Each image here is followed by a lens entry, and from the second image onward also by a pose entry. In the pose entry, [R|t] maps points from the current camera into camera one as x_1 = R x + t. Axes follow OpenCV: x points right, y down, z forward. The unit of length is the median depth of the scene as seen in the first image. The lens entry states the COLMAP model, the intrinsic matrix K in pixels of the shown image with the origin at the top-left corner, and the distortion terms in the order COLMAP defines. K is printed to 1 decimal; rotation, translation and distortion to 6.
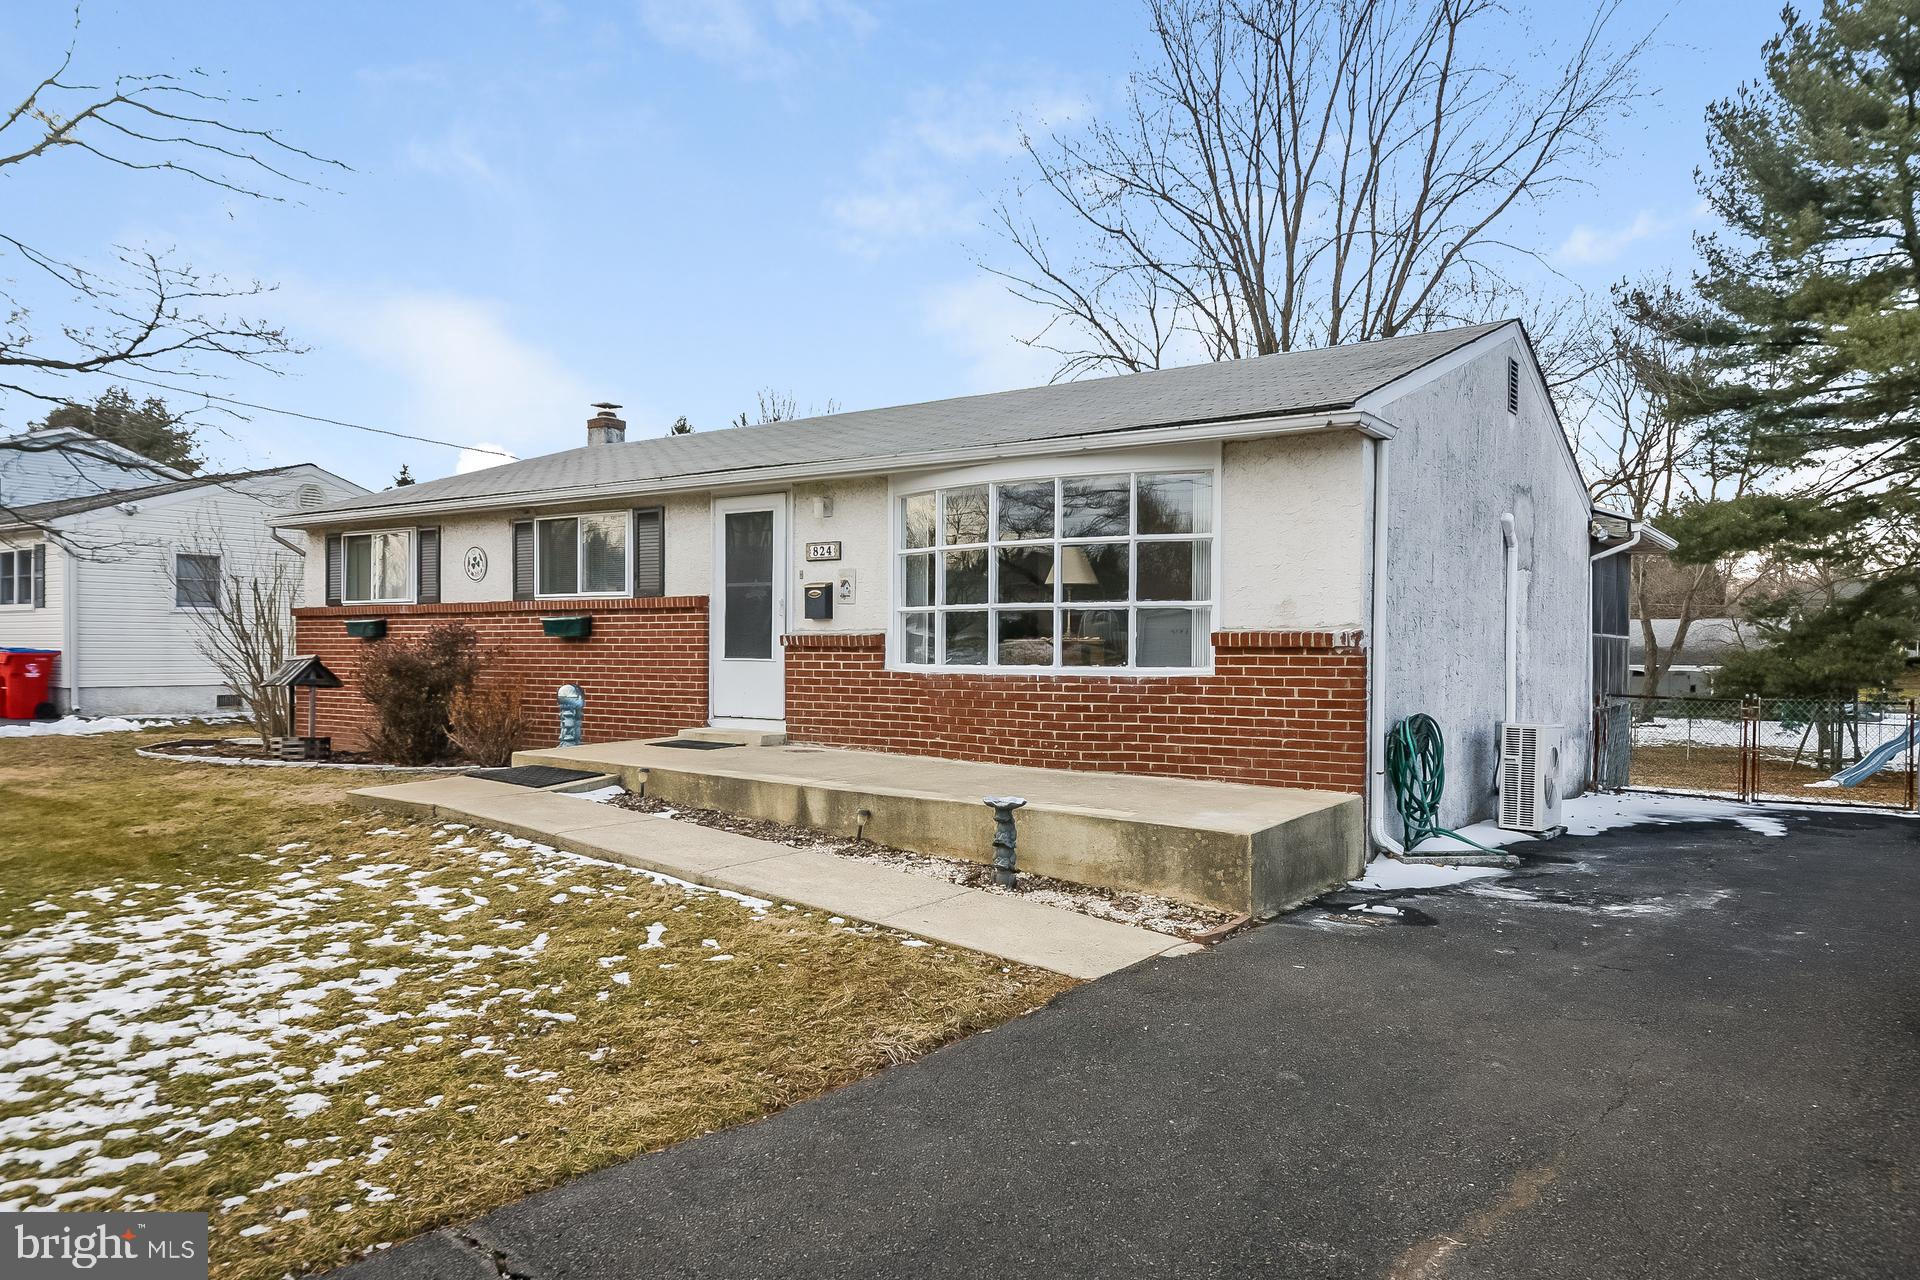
lens RADIAL K [[1274.4, 0, 960.0], [0, 1274.4, 640.0], [0, 0, 1]] dist [0.006821, -0.000441]
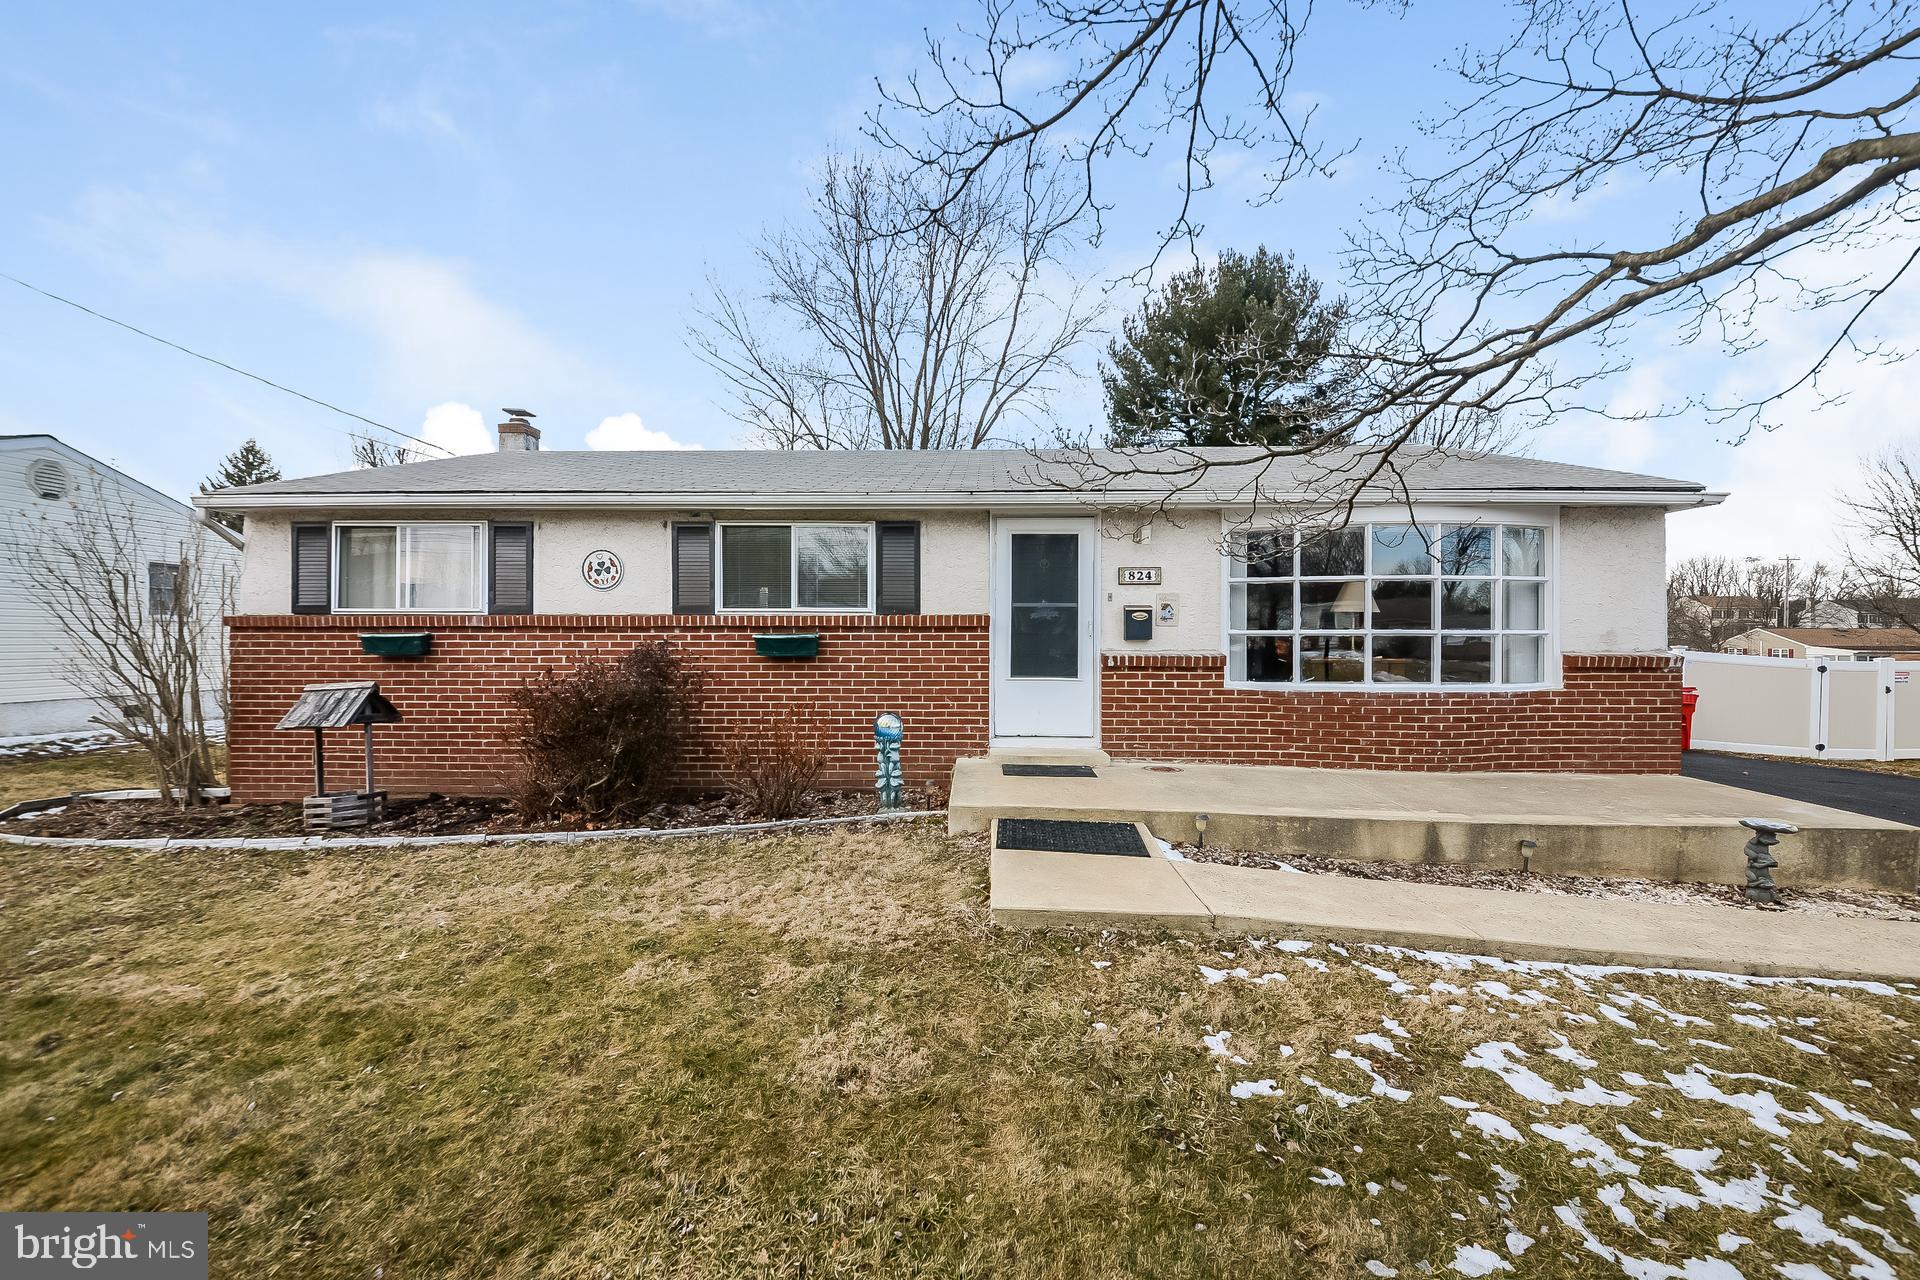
lens RADIAL K [[793.1, 0, 961.1], [0, 793.1, 624.7], [0, 0, 1]] dist [0.009611, -0.015959]
pose [[0.842096, 0.004098, 0.539312, -0.617212], [-0.001074, 0.999982, -0.005921, -0.026426], [-0.539326, 0.004407, 0.842085, 0.555322]]
